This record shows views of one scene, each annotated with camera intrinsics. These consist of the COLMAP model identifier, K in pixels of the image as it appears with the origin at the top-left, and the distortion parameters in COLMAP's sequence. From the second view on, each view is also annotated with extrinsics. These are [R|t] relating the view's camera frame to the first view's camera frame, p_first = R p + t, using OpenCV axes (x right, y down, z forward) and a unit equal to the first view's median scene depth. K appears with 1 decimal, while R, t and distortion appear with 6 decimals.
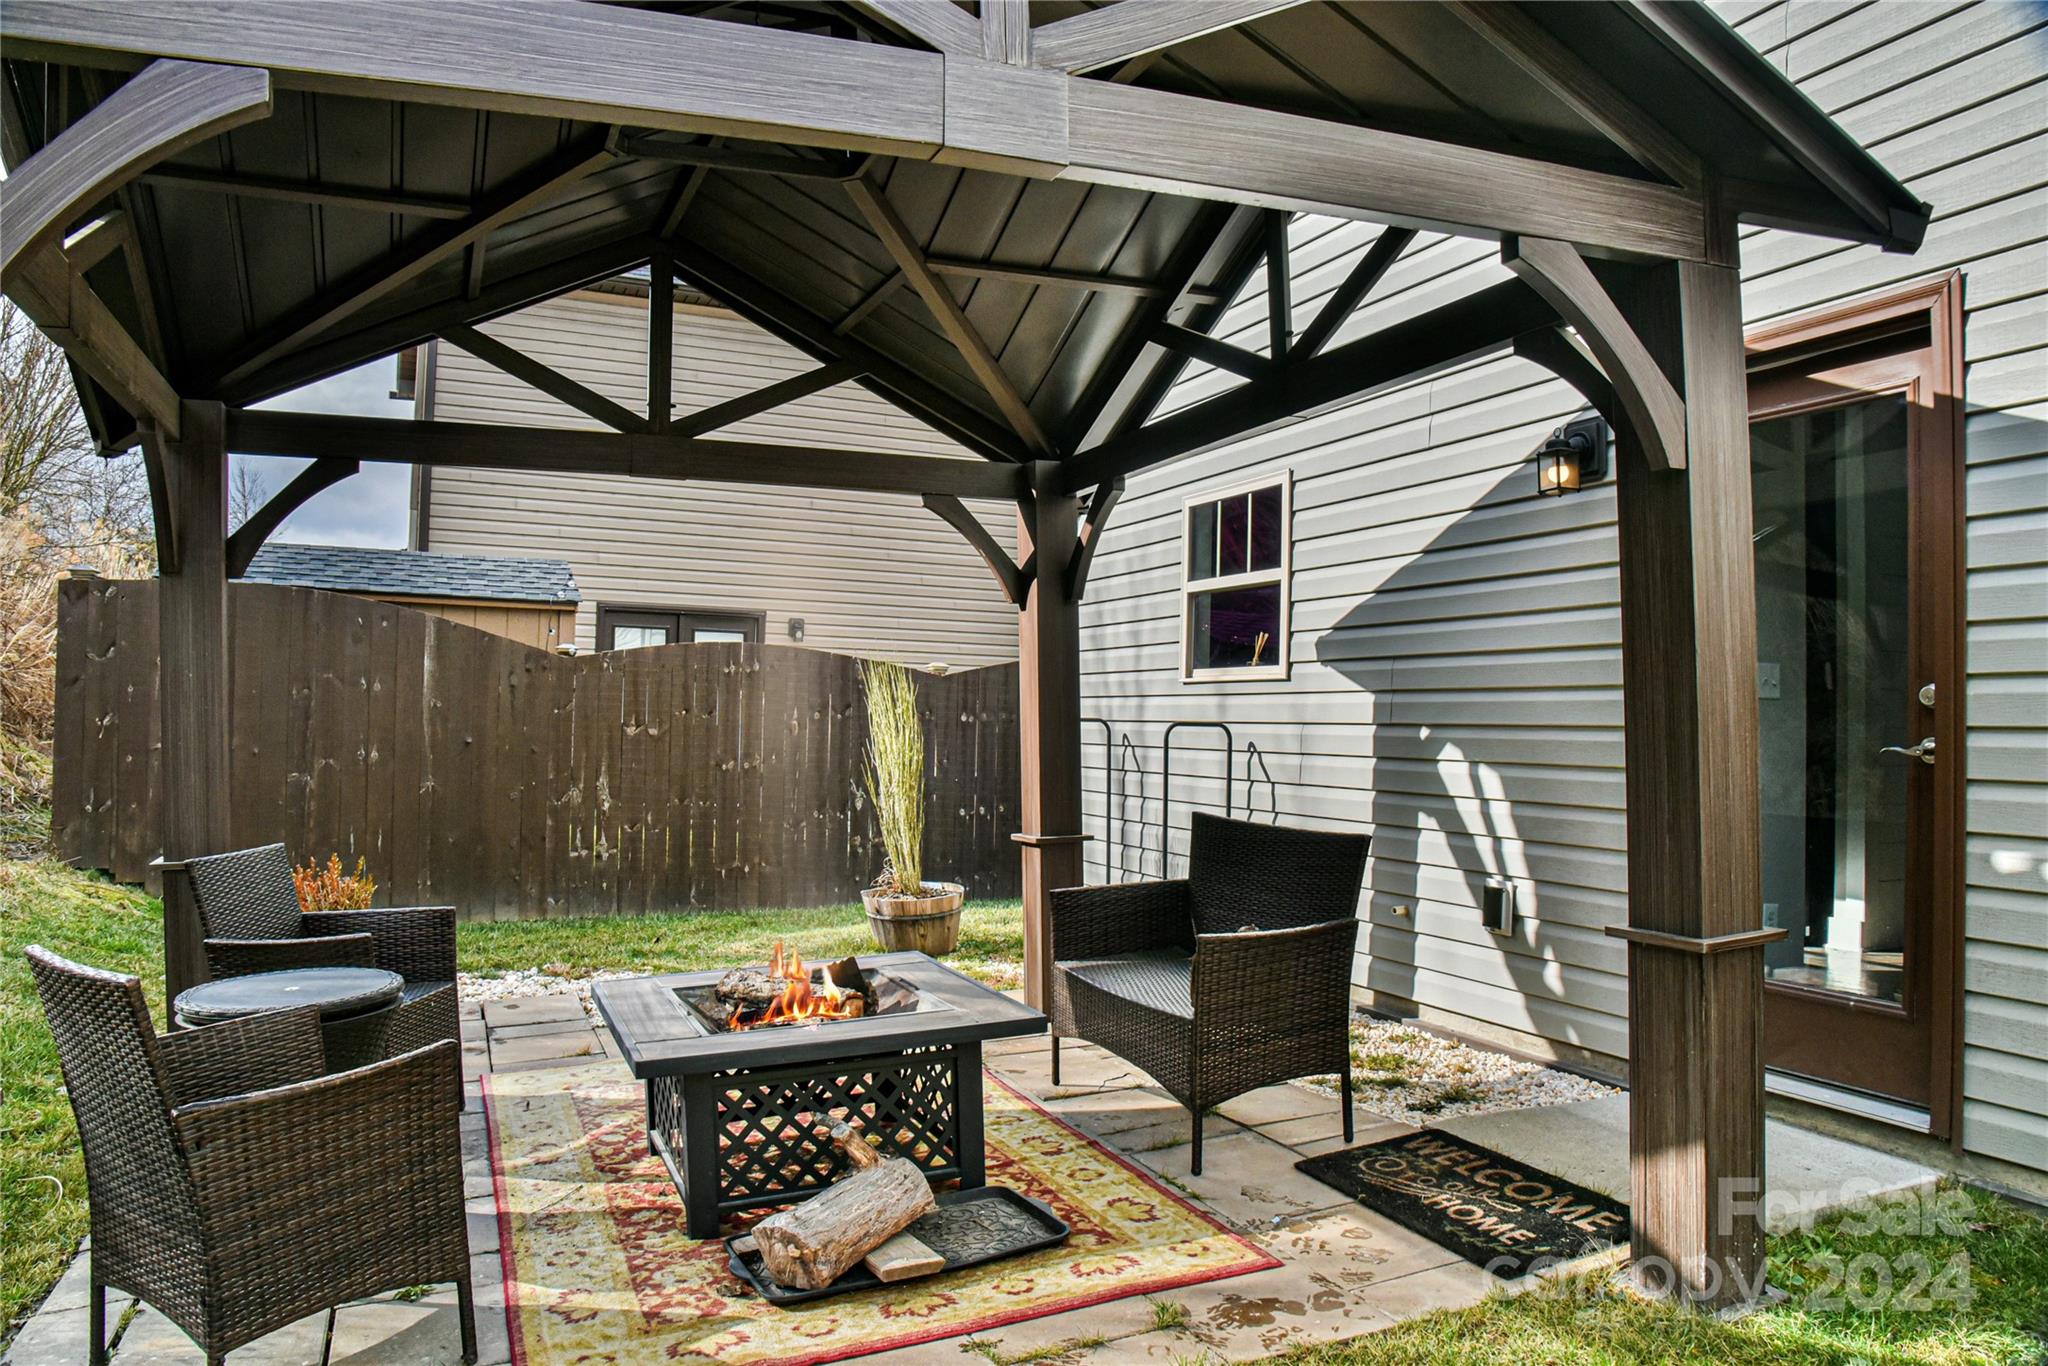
lens RADIAL K [[1397.0, 0, 1024.0], [0, 1397.0, 683.0], [0, 0, 1]] dist [-0.063499, -0.000222]
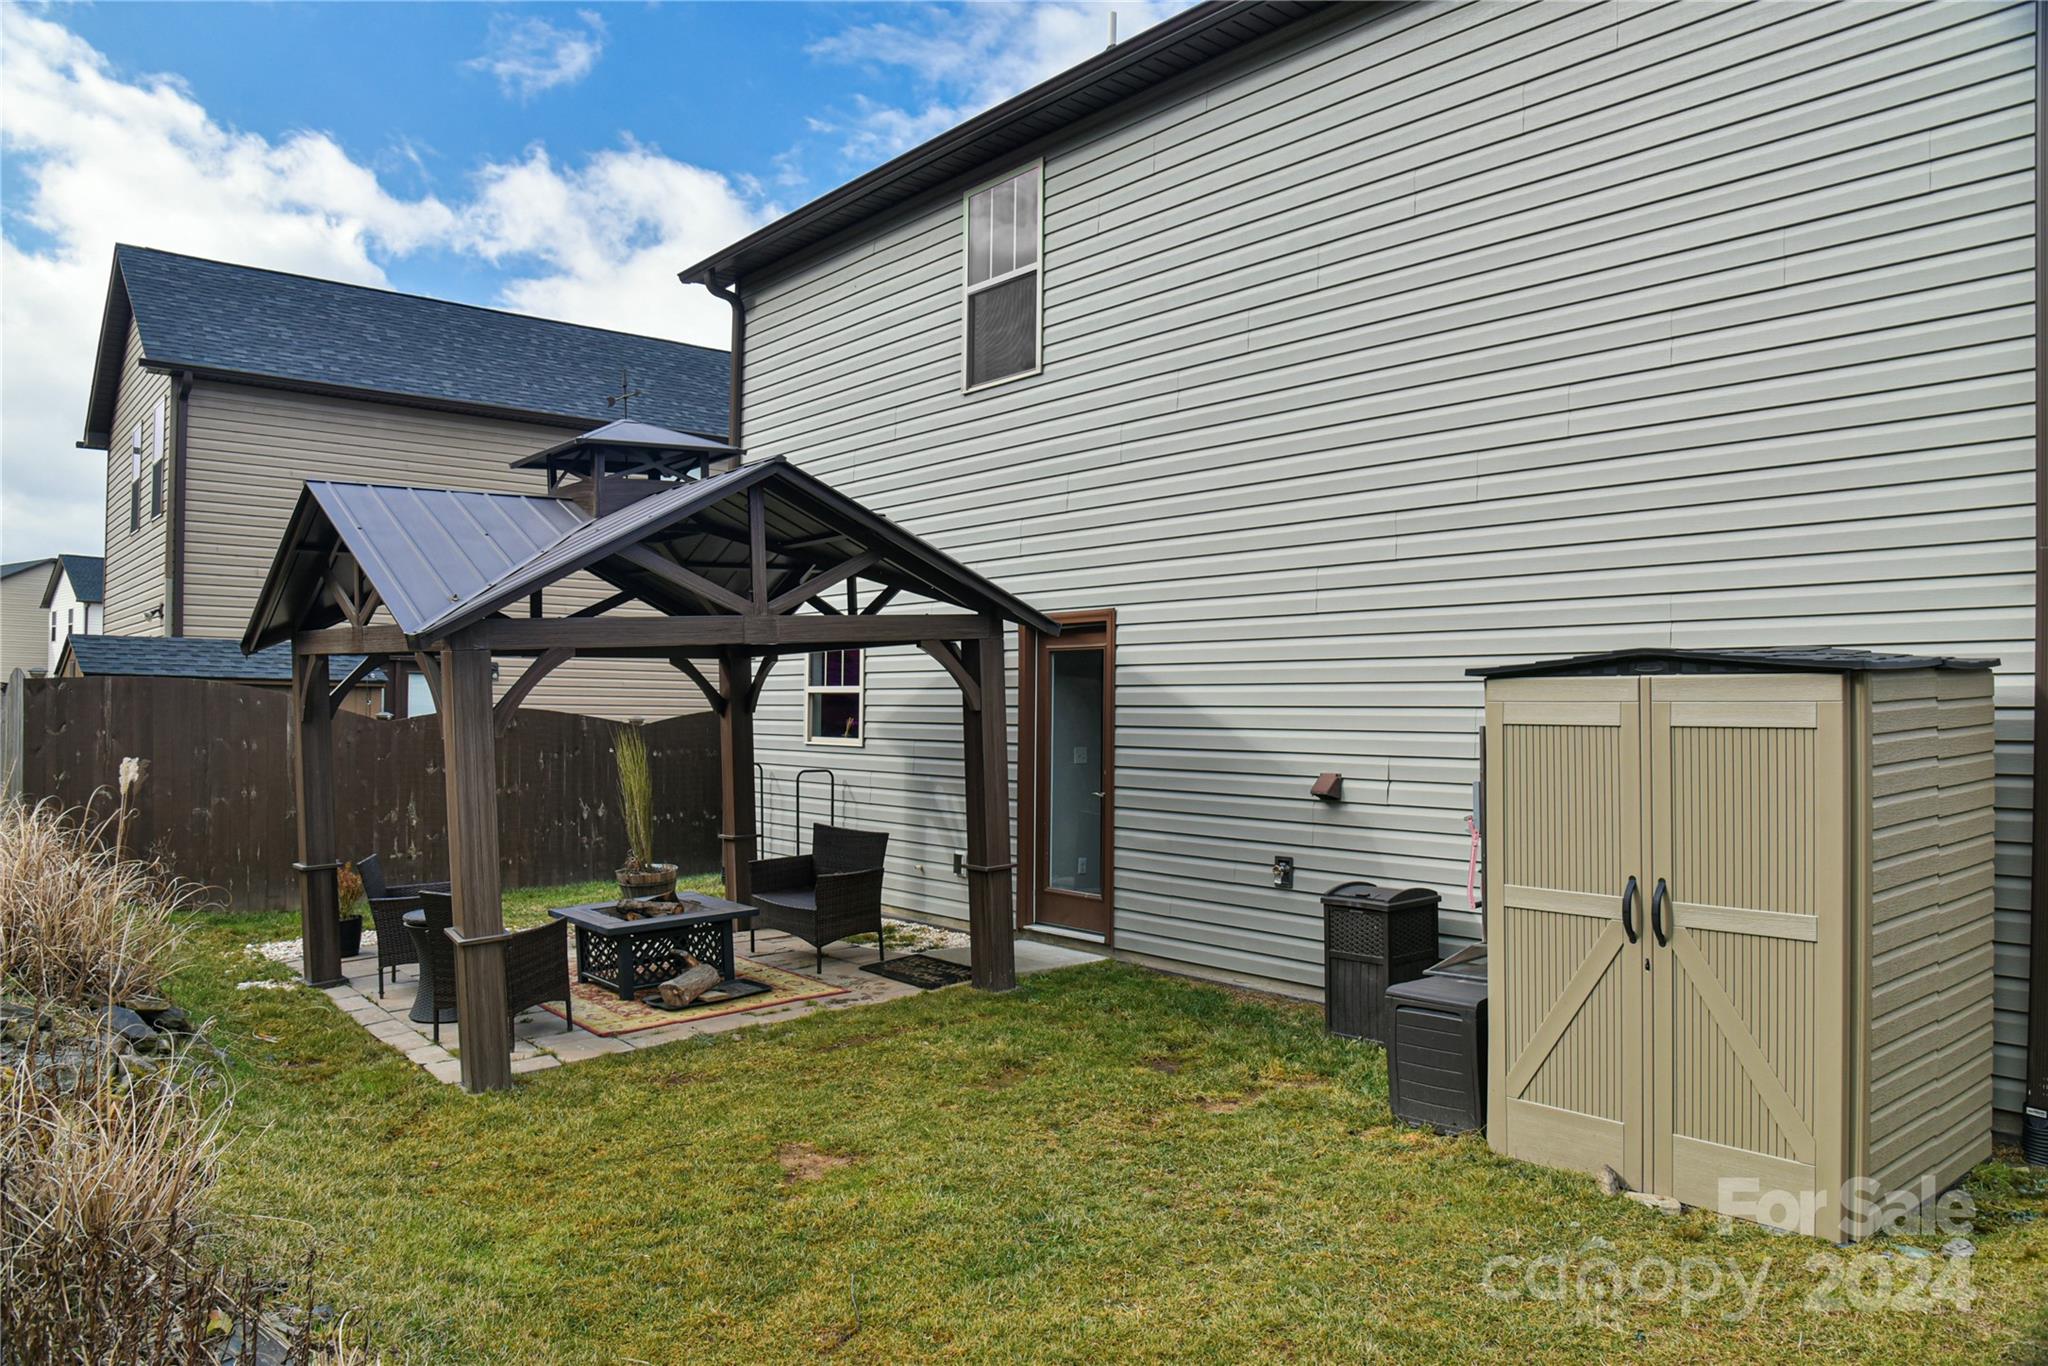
lens RADIAL K [[1397.0, 0, 1024.0], [0, 1397.0, 683.0], [0, 0, 1]] dist [-0.063499, -0.000222]
pose [[0.961966, -0.007622, 0.273063, -0.110738], [0.003974, 0.999895, 0.013910, -0.110953], [-0.273140, -0.012296, 0.961896, -0.836903]]
